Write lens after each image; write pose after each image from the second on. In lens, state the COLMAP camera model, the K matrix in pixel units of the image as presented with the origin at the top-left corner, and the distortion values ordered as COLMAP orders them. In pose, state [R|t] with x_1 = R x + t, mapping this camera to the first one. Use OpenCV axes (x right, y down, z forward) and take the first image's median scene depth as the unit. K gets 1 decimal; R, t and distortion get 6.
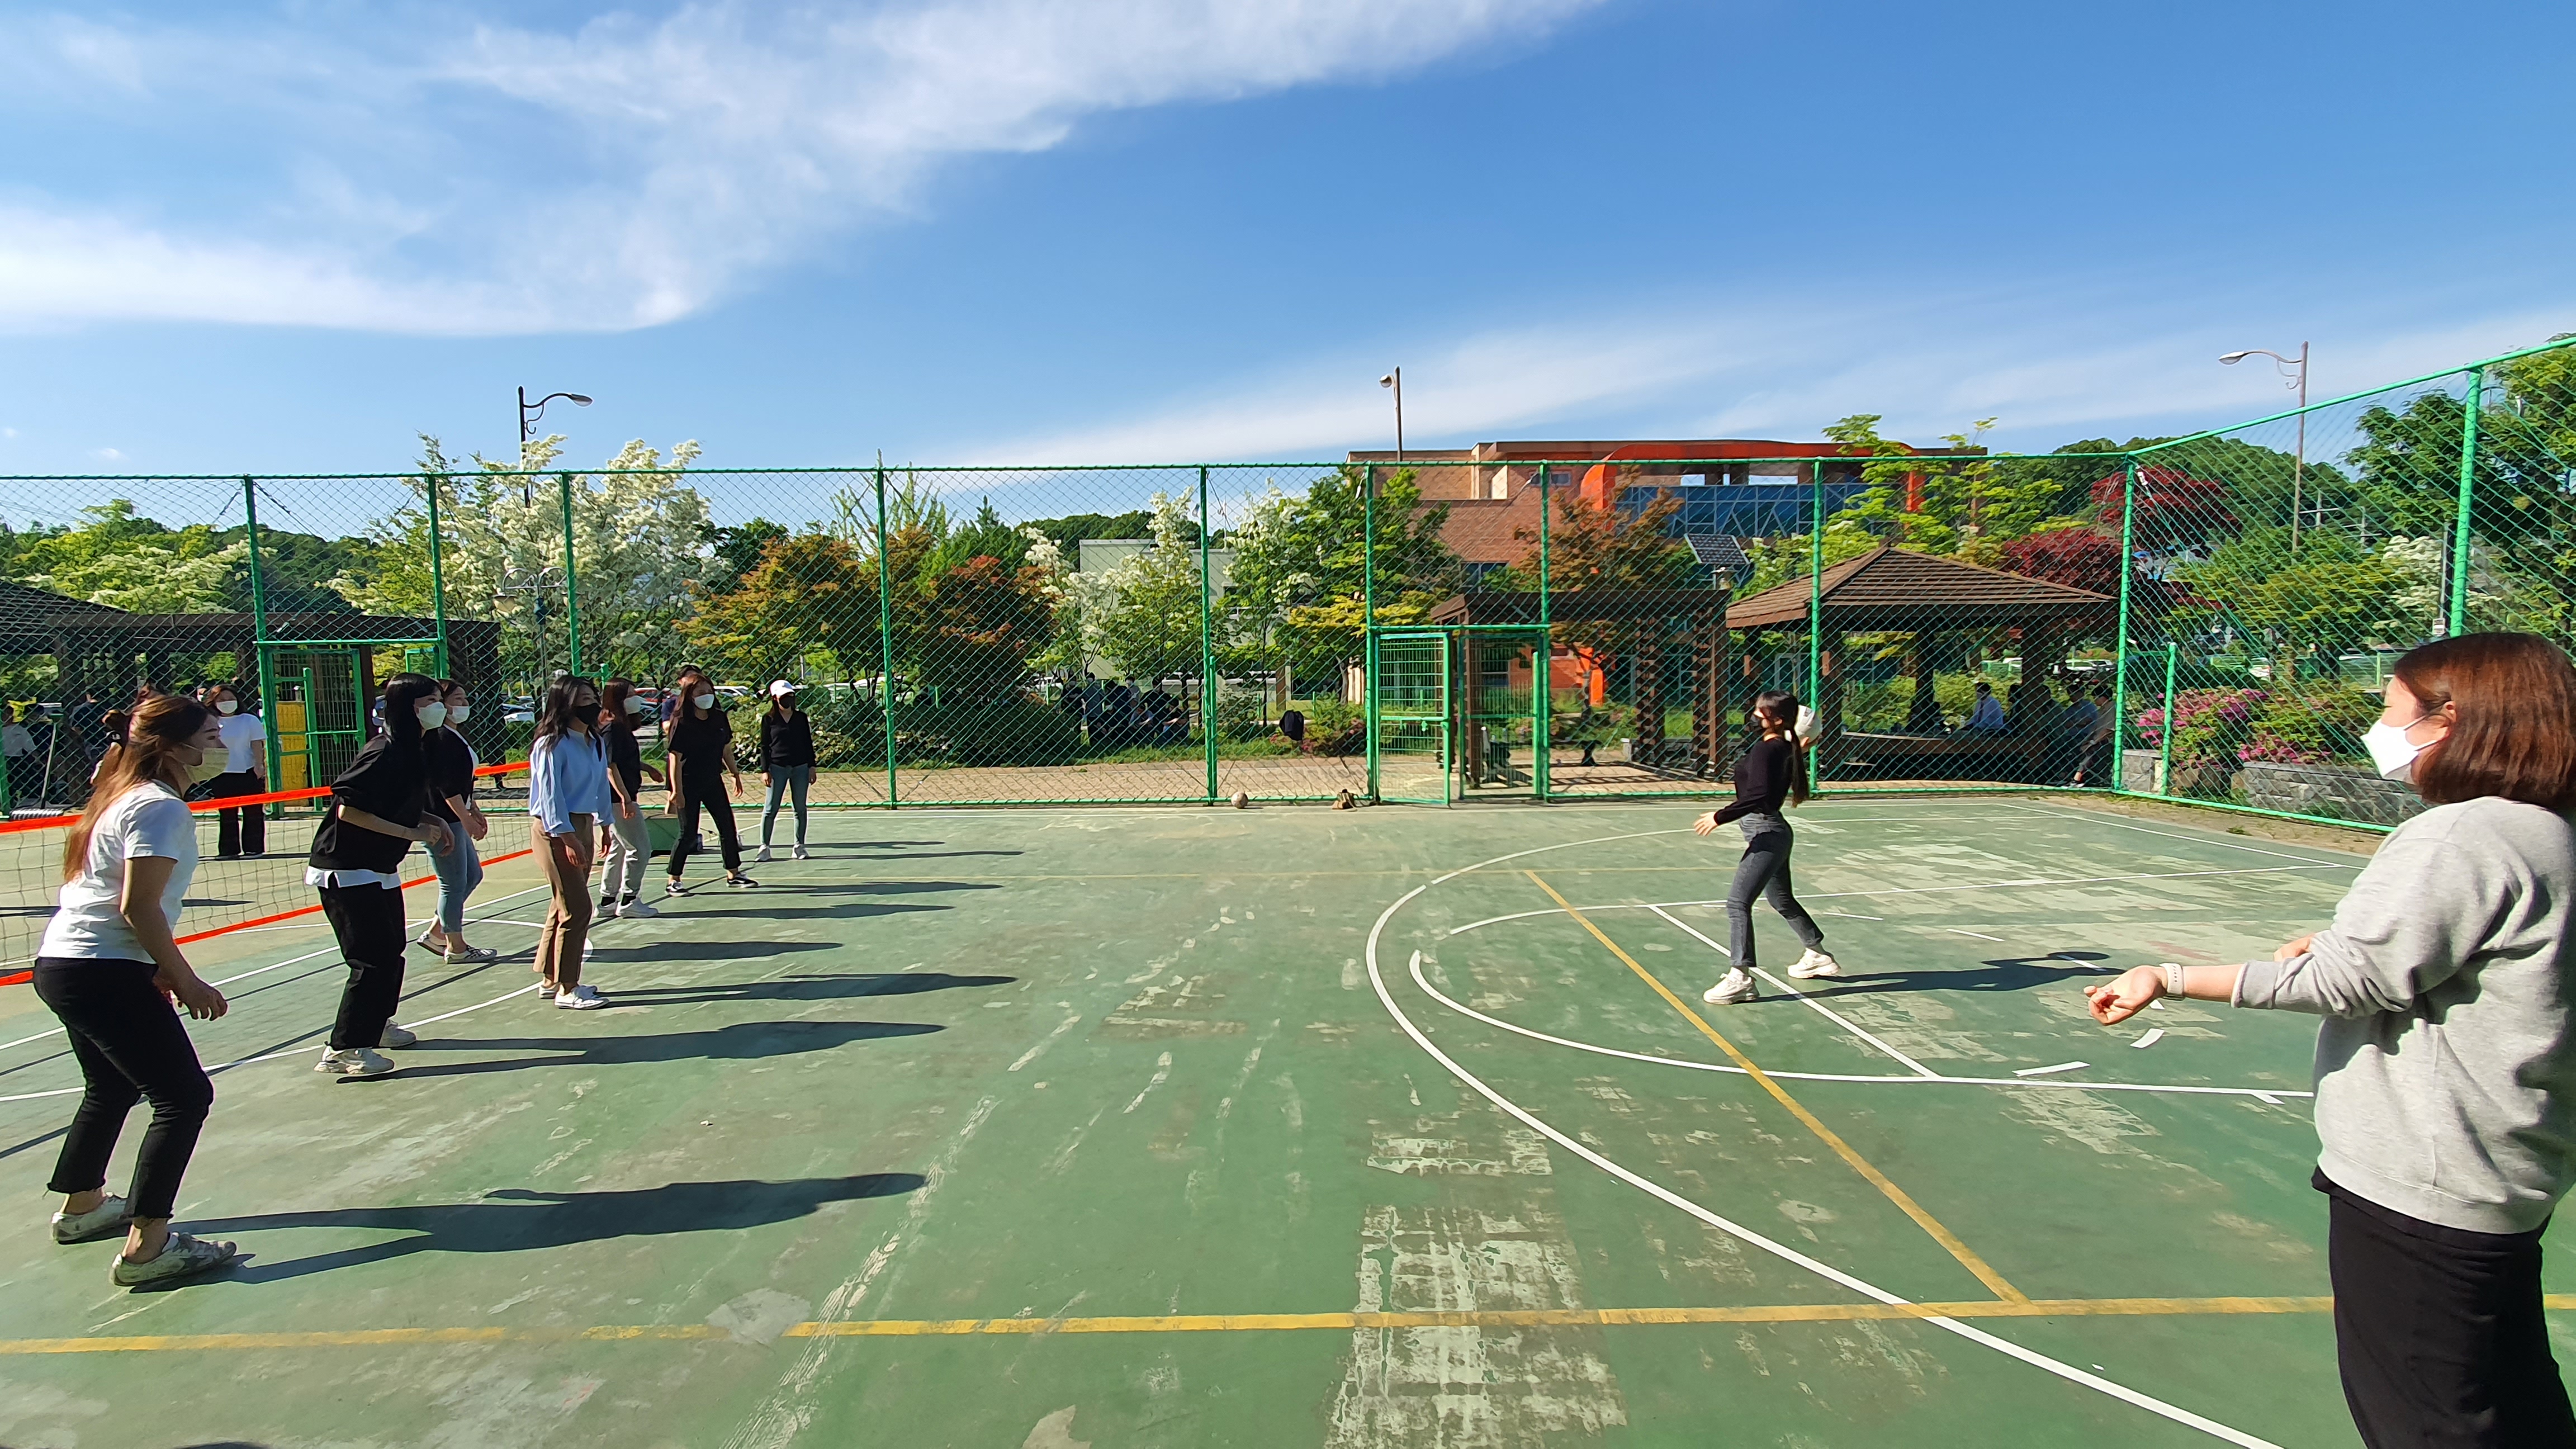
lens RADIAL K [[1223.2, 0, 1288.0], [0, 1223.2, 724.5], [0, 0, 1]] dist [0.012692, 0.000713]
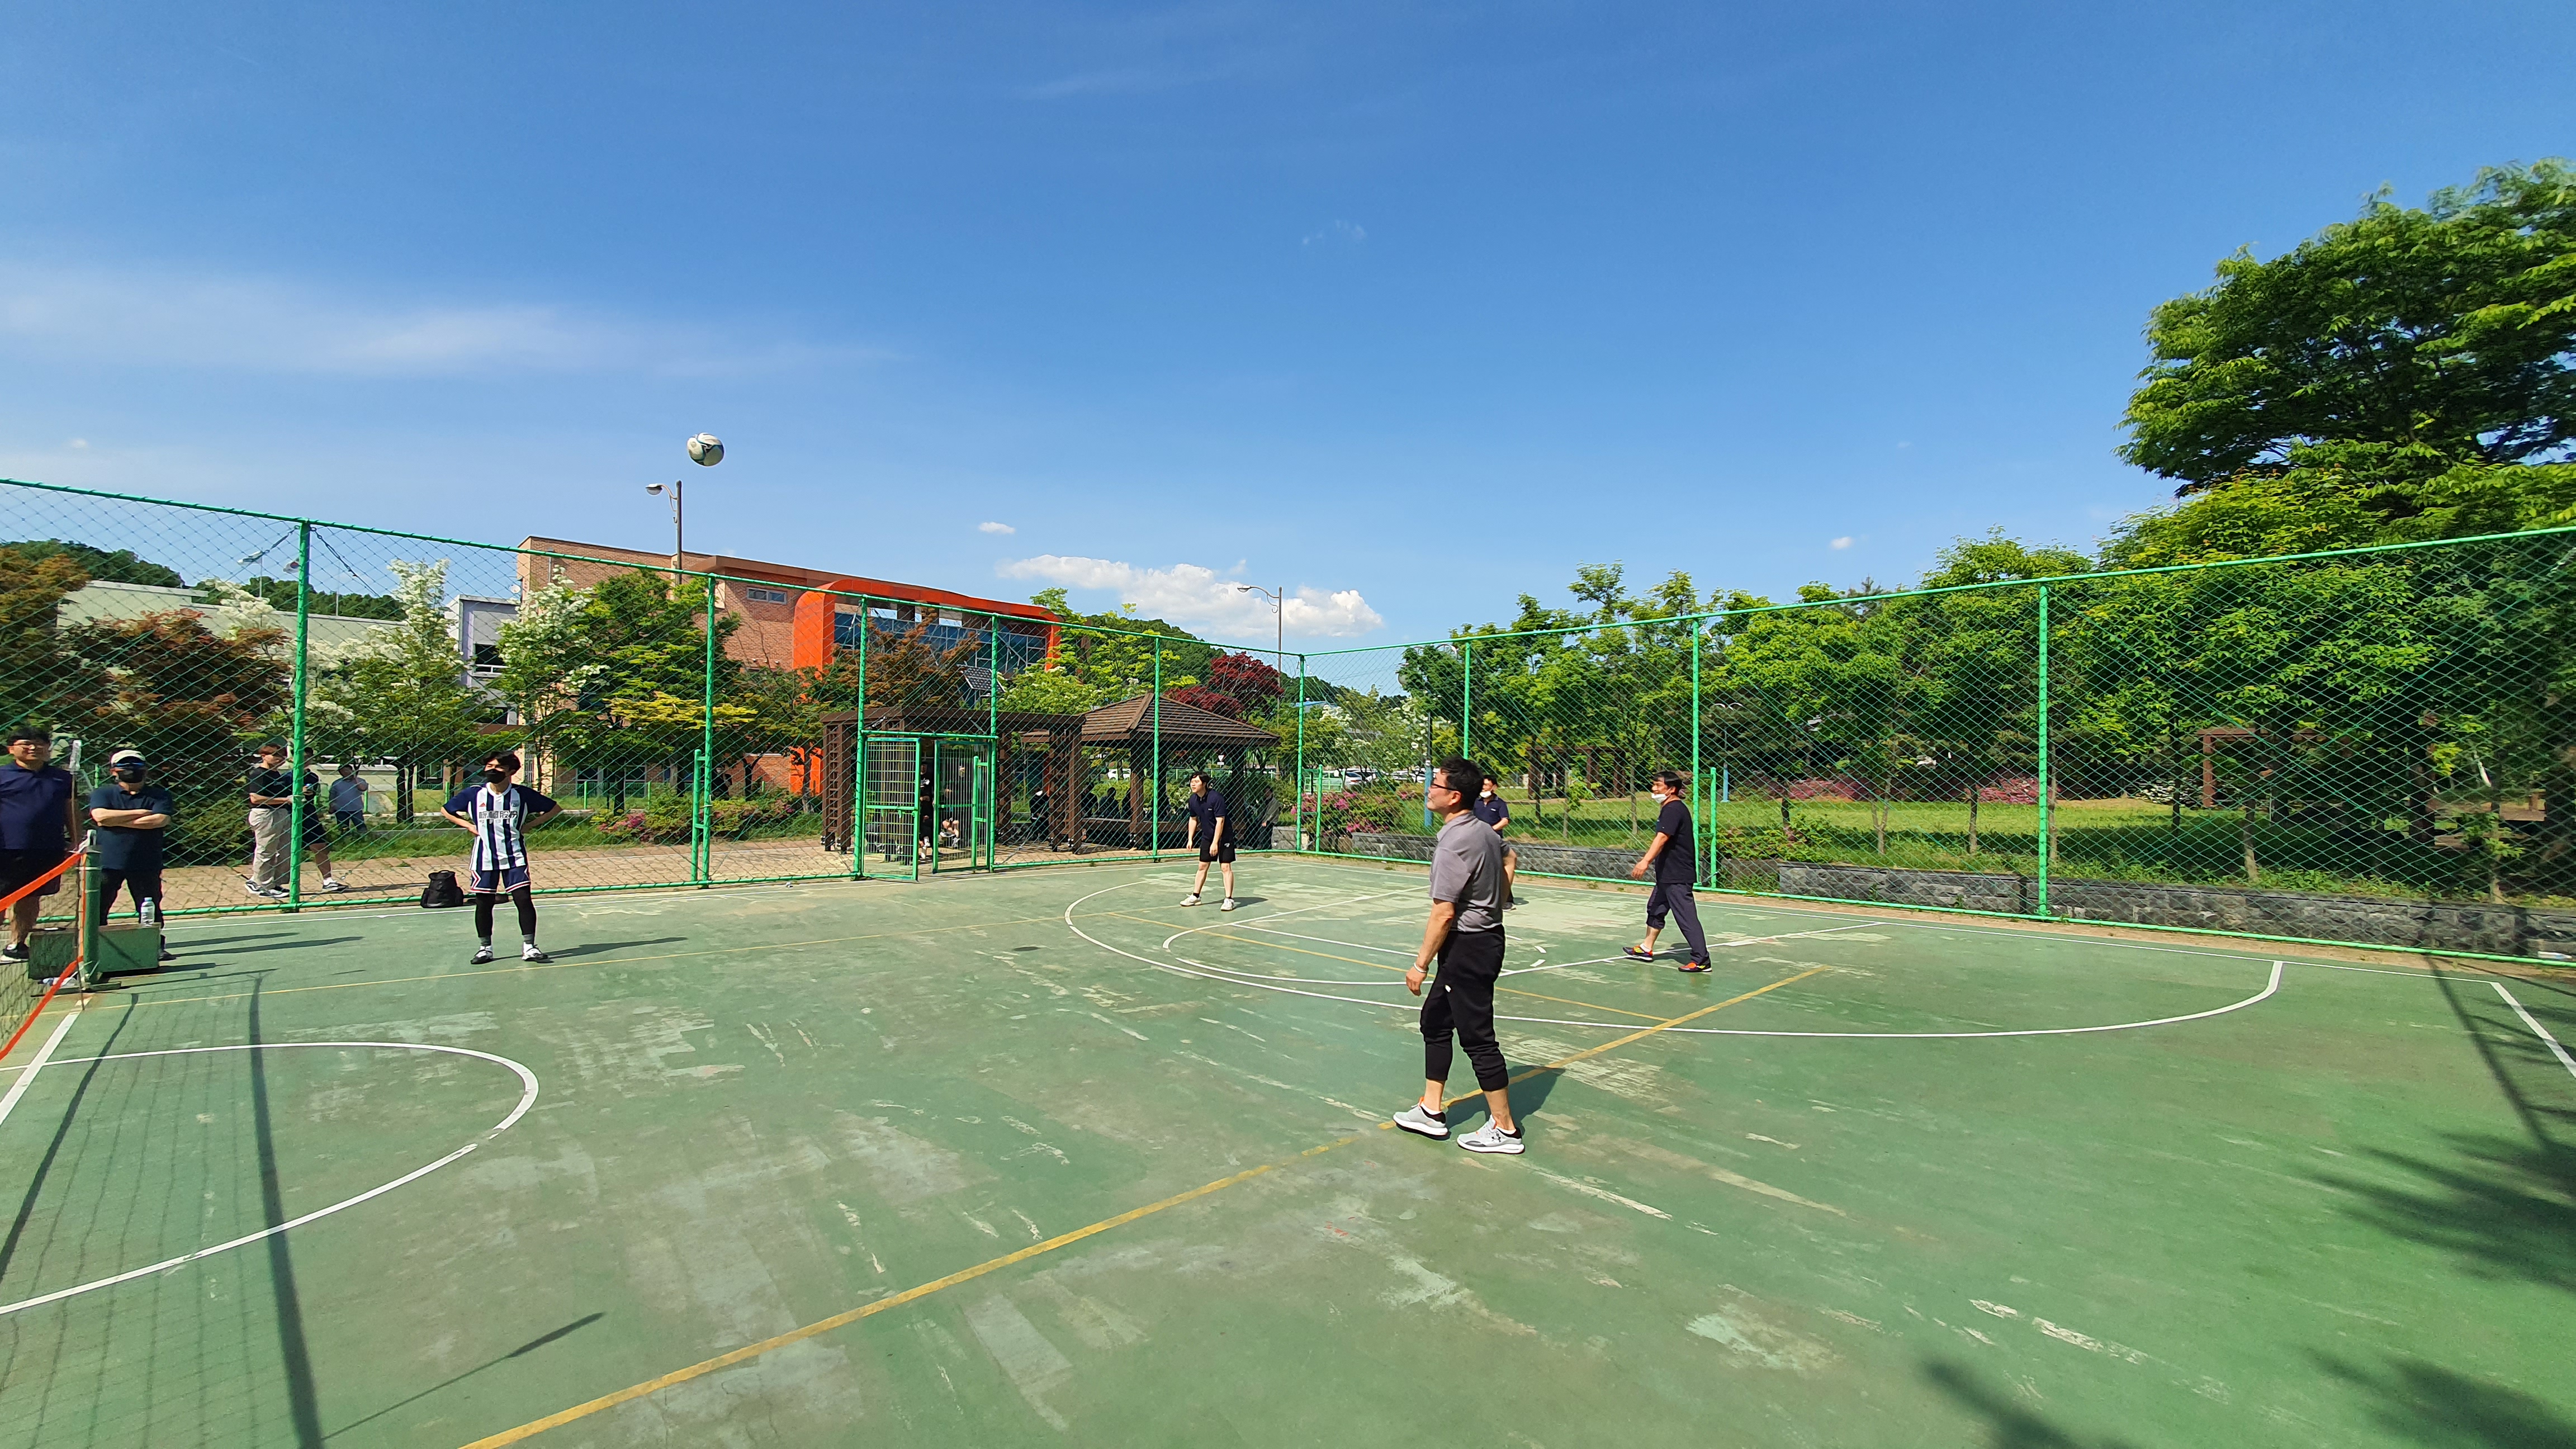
lens RADIAL K [[1010.5, 0, 1296.3], [0, 1010.5, 805.9], [0, 0, 1]] dist [0.000146, -0.000076]
pose [[0.713236, 0.003791, 0.700914, -0.476591], [0.002263, 0.999968, -0.007711, 0.003573], [-0.700920, 0.007086, 0.713204, -0.004177]]
